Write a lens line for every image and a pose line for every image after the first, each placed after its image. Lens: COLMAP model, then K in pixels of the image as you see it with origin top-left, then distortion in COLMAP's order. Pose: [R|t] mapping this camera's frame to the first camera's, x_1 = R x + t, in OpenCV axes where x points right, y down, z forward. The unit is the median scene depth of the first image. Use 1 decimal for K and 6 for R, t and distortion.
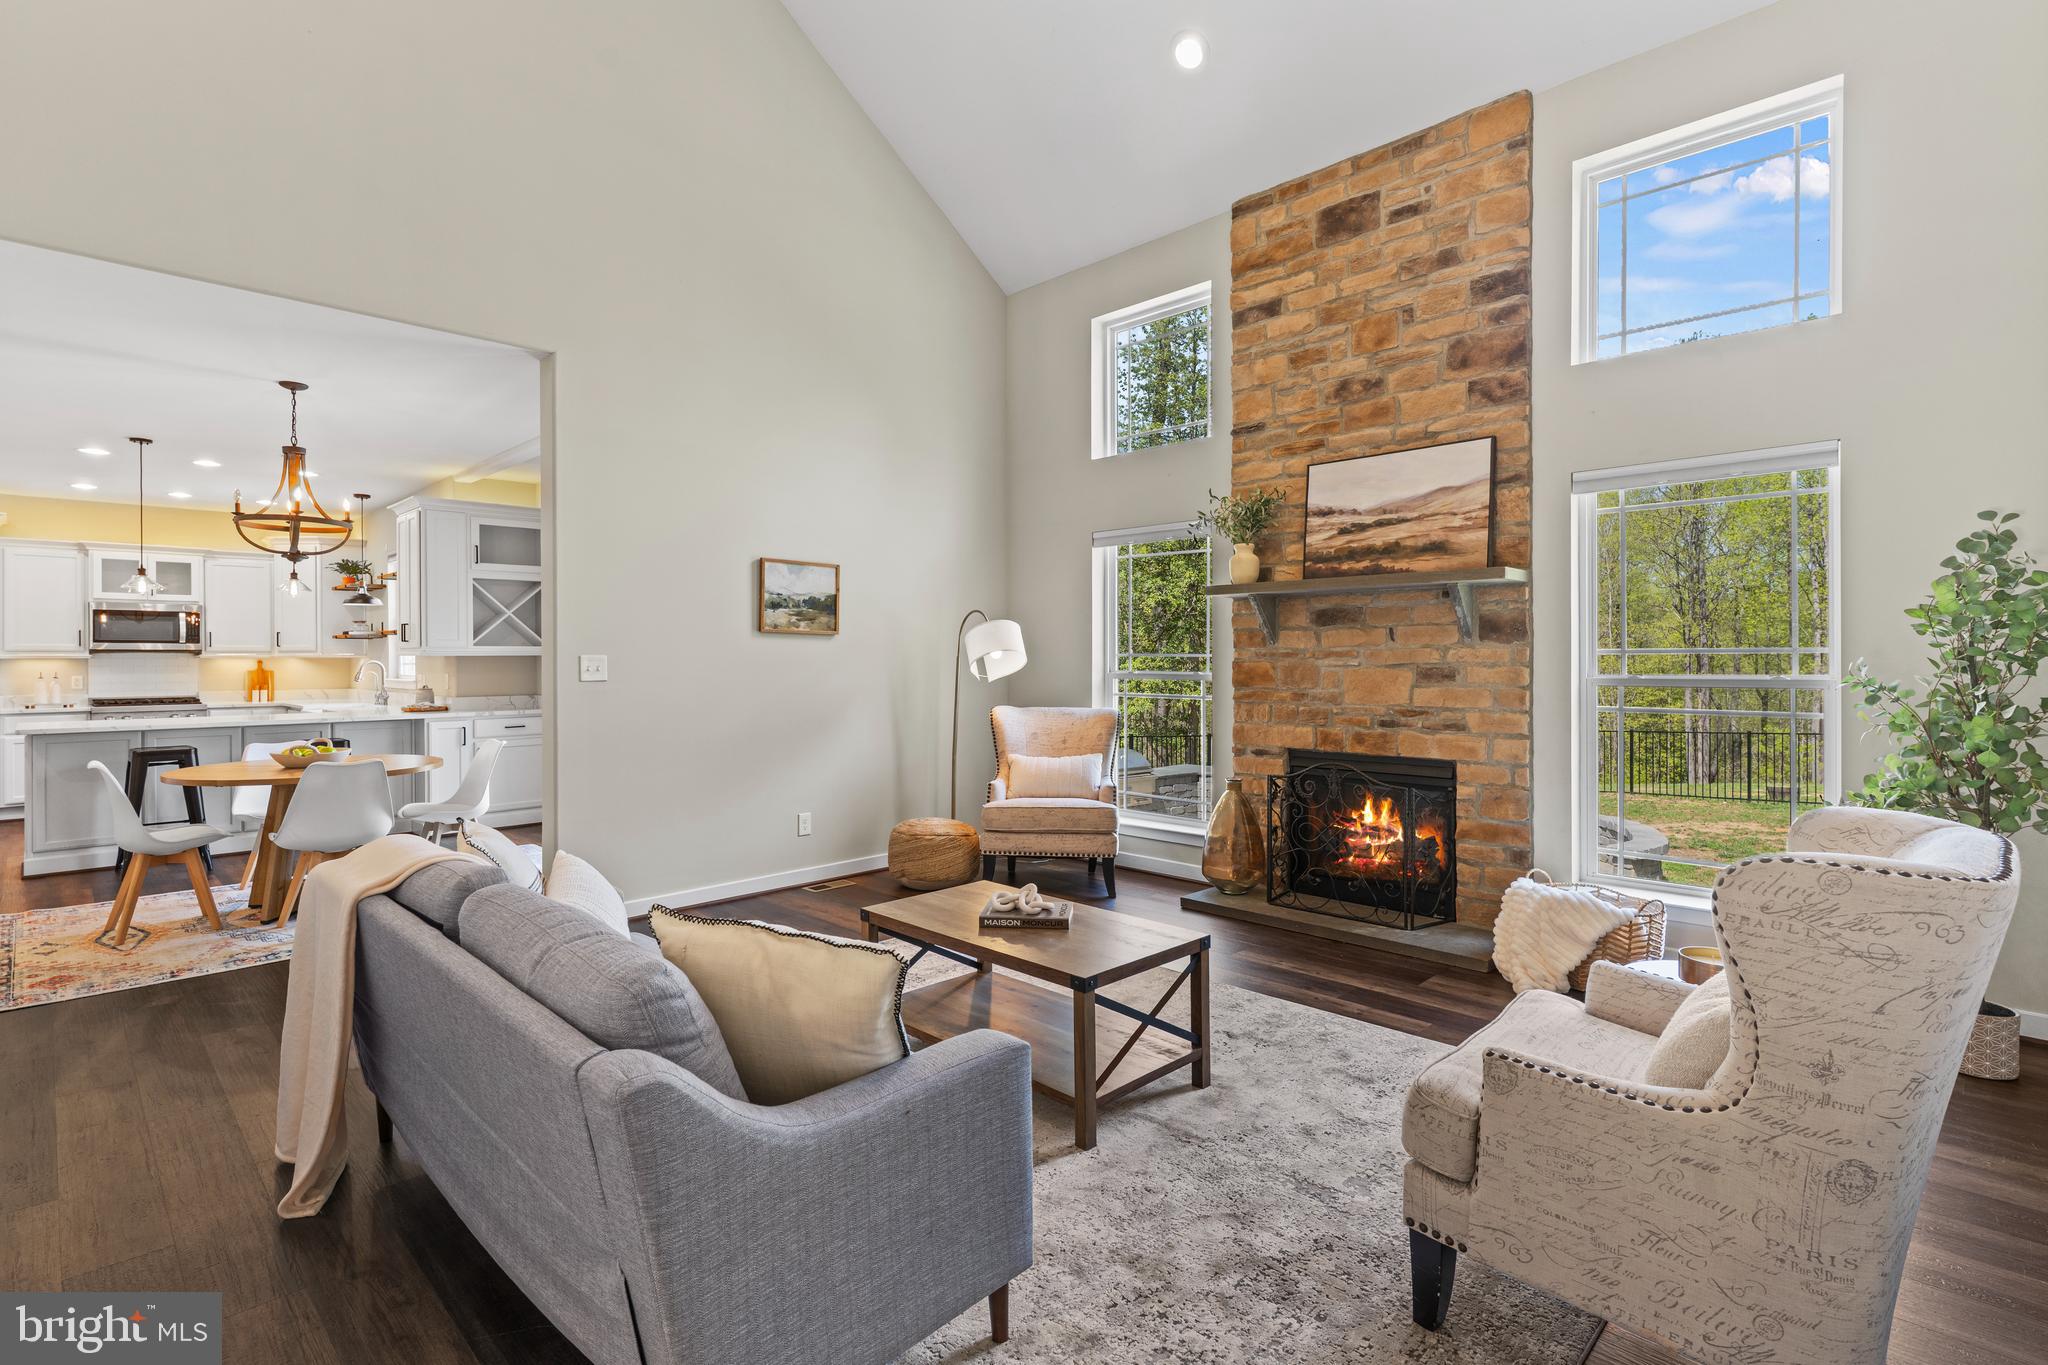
lens RADIAL K [[977.5, 0, 1016.9], [0, 977.5, 660.1], [0, 0, 1]] dist [0.002470, 0.000348]
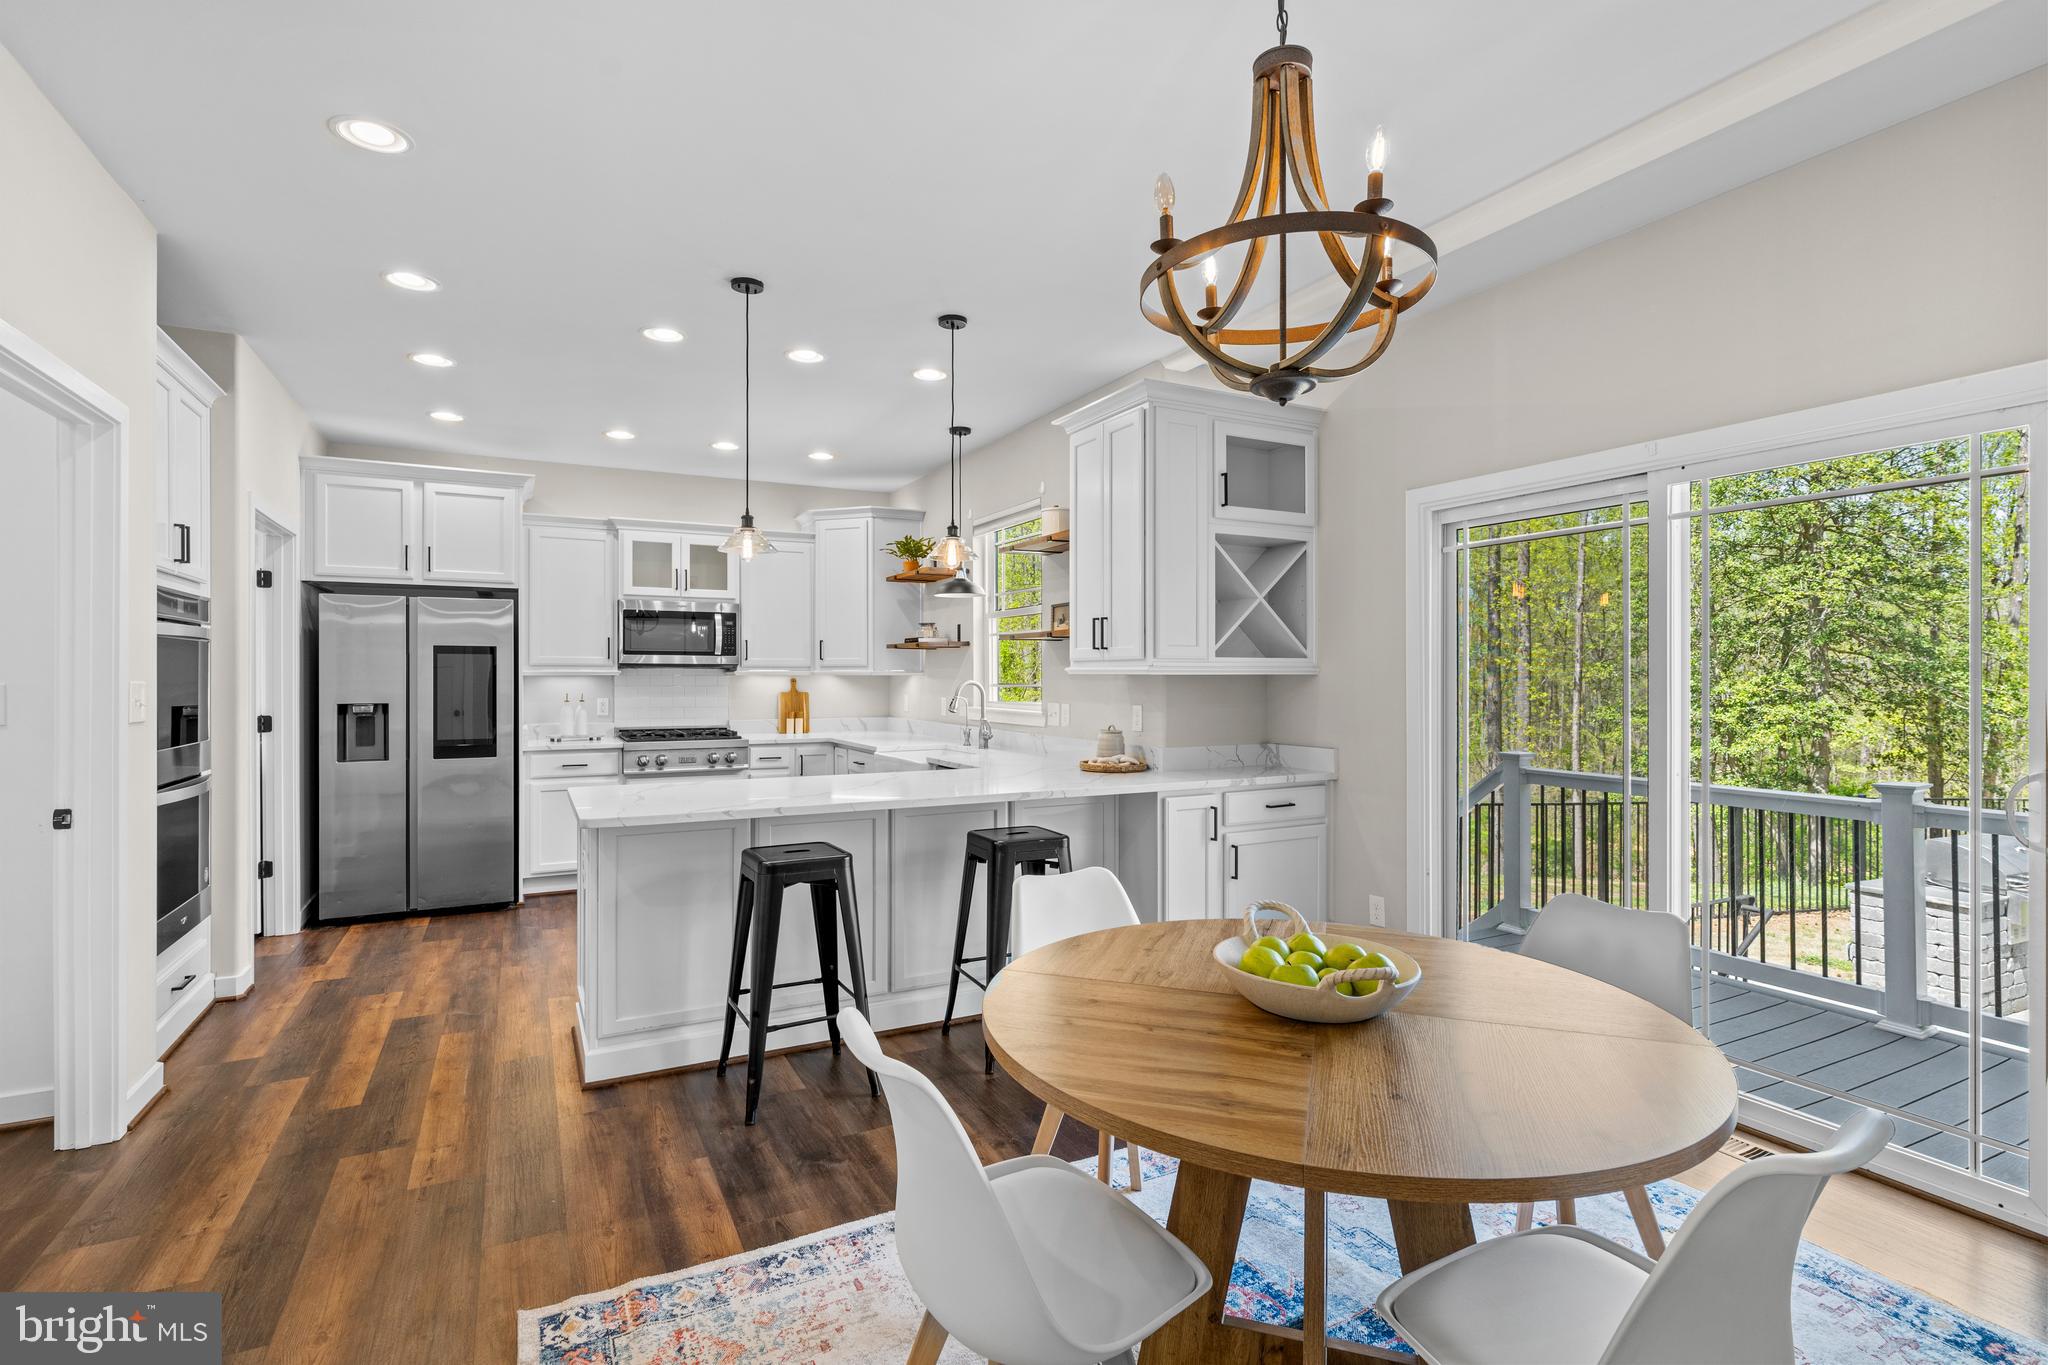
lens RADIAL K [[967.0, 0, 1018.9], [0, 967.0, 678.5], [0, 0, 1]] dist [0.001502, 0.000866]
pose [[0.952676, 0.005517, -0.303938, -0.759251], [-0.005074, 0.999985, 0.002249, -0.004631], [0.303946, -0.000601, 0.952689, 0.688182]]
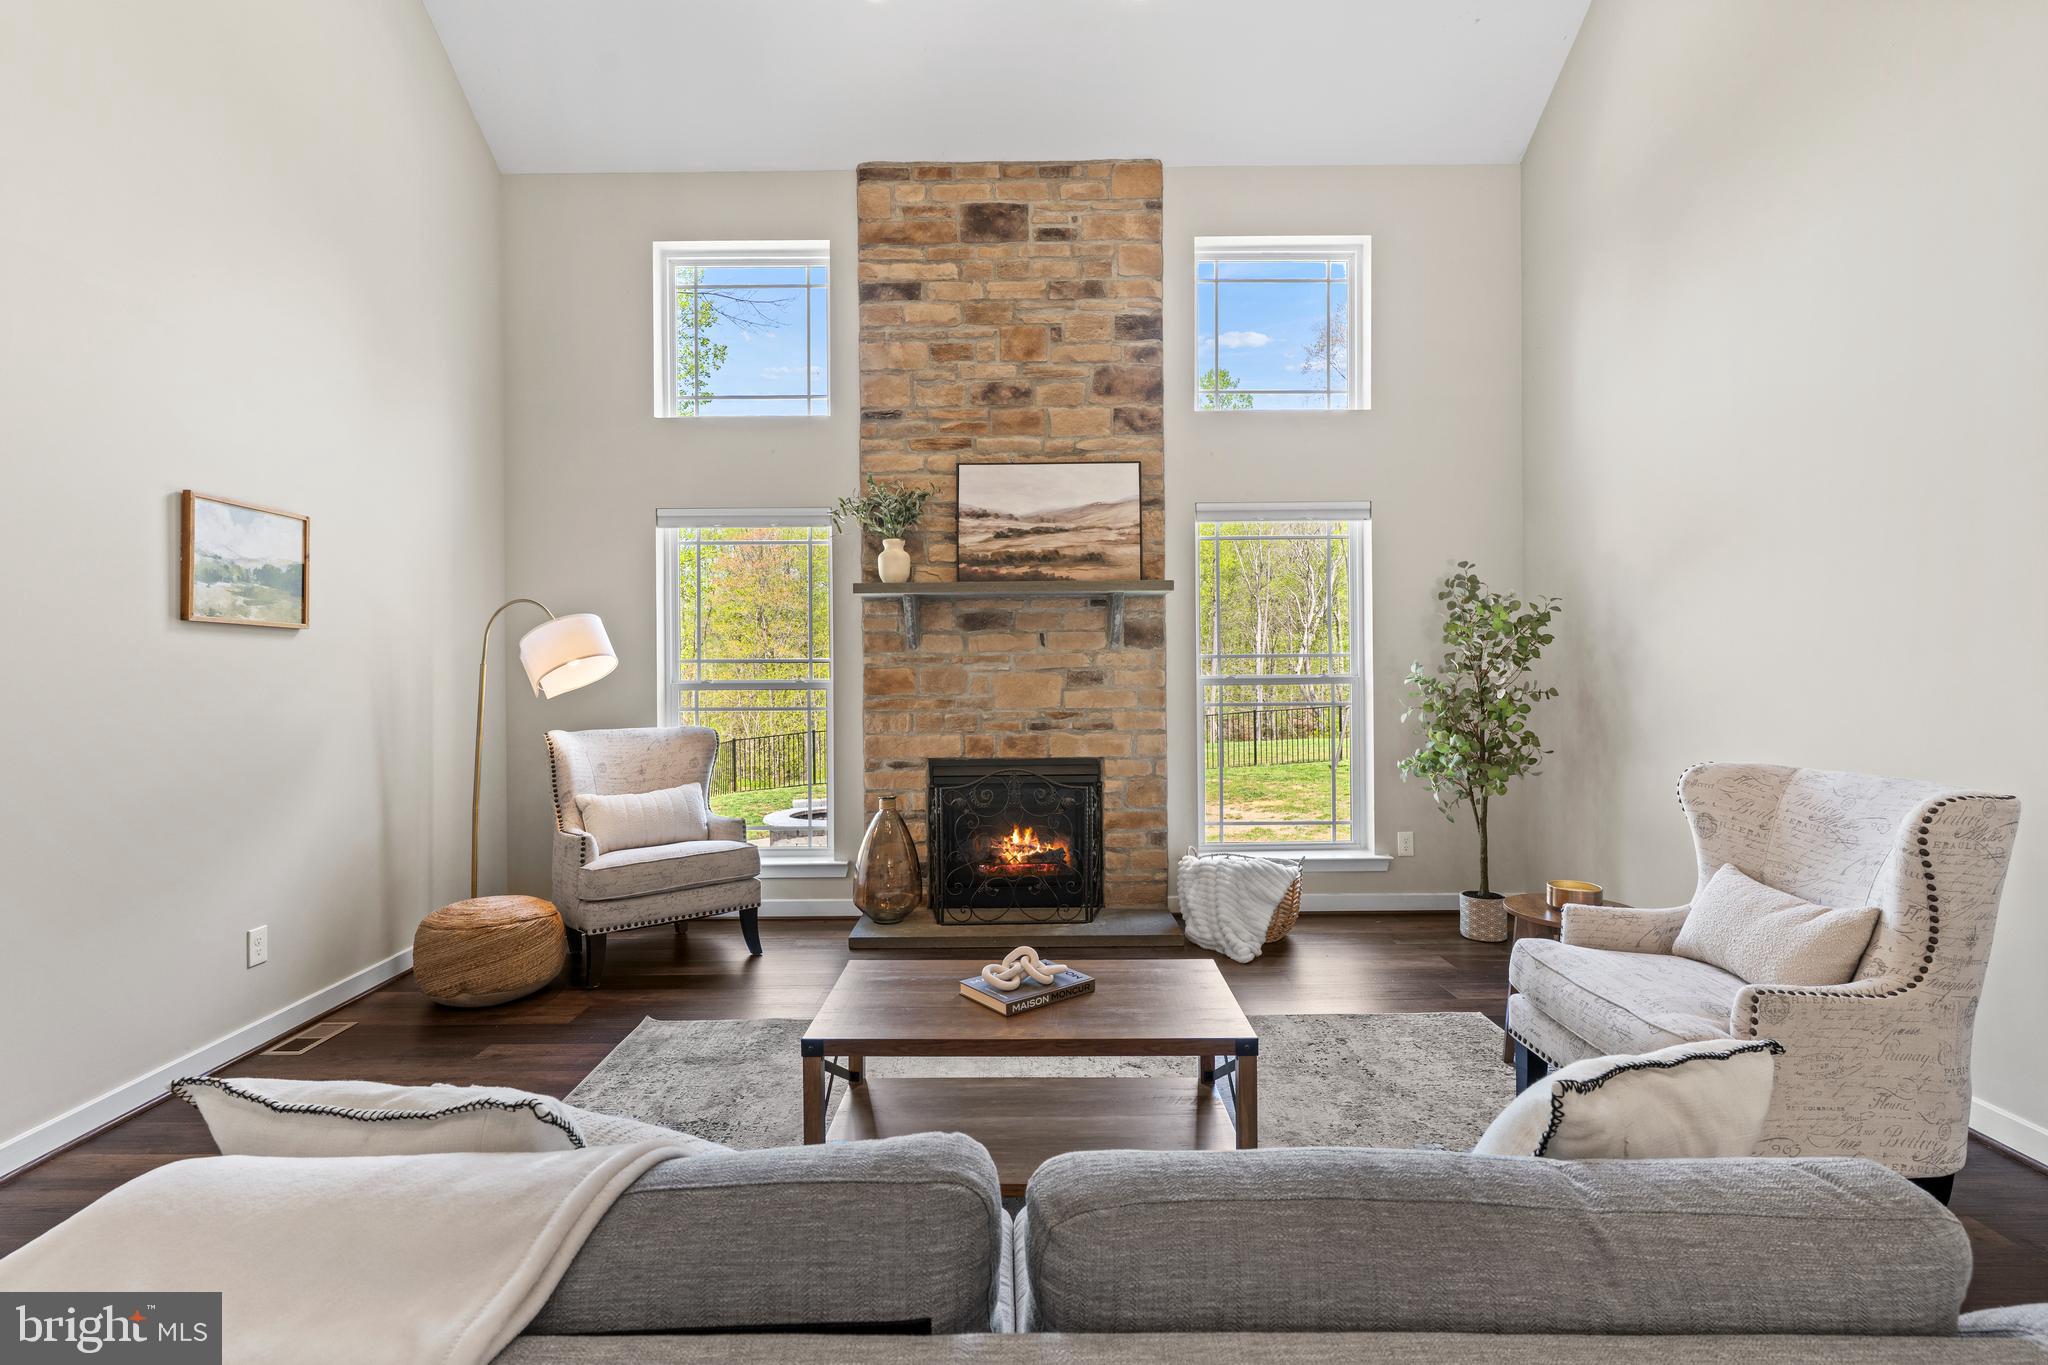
lens RADIAL K [[973.8, 0, 1018.0], [0, 973.8, 664.6], [0, 0, 1]] dist [0.001393, 0.000595]
pose [[0.707078, -0.005027, 0.707117, -0.353098], [0.007414, 0.999972, -0.000305, -0.000038], [-0.707096, 0.005458, 0.707096, 0.287671]]
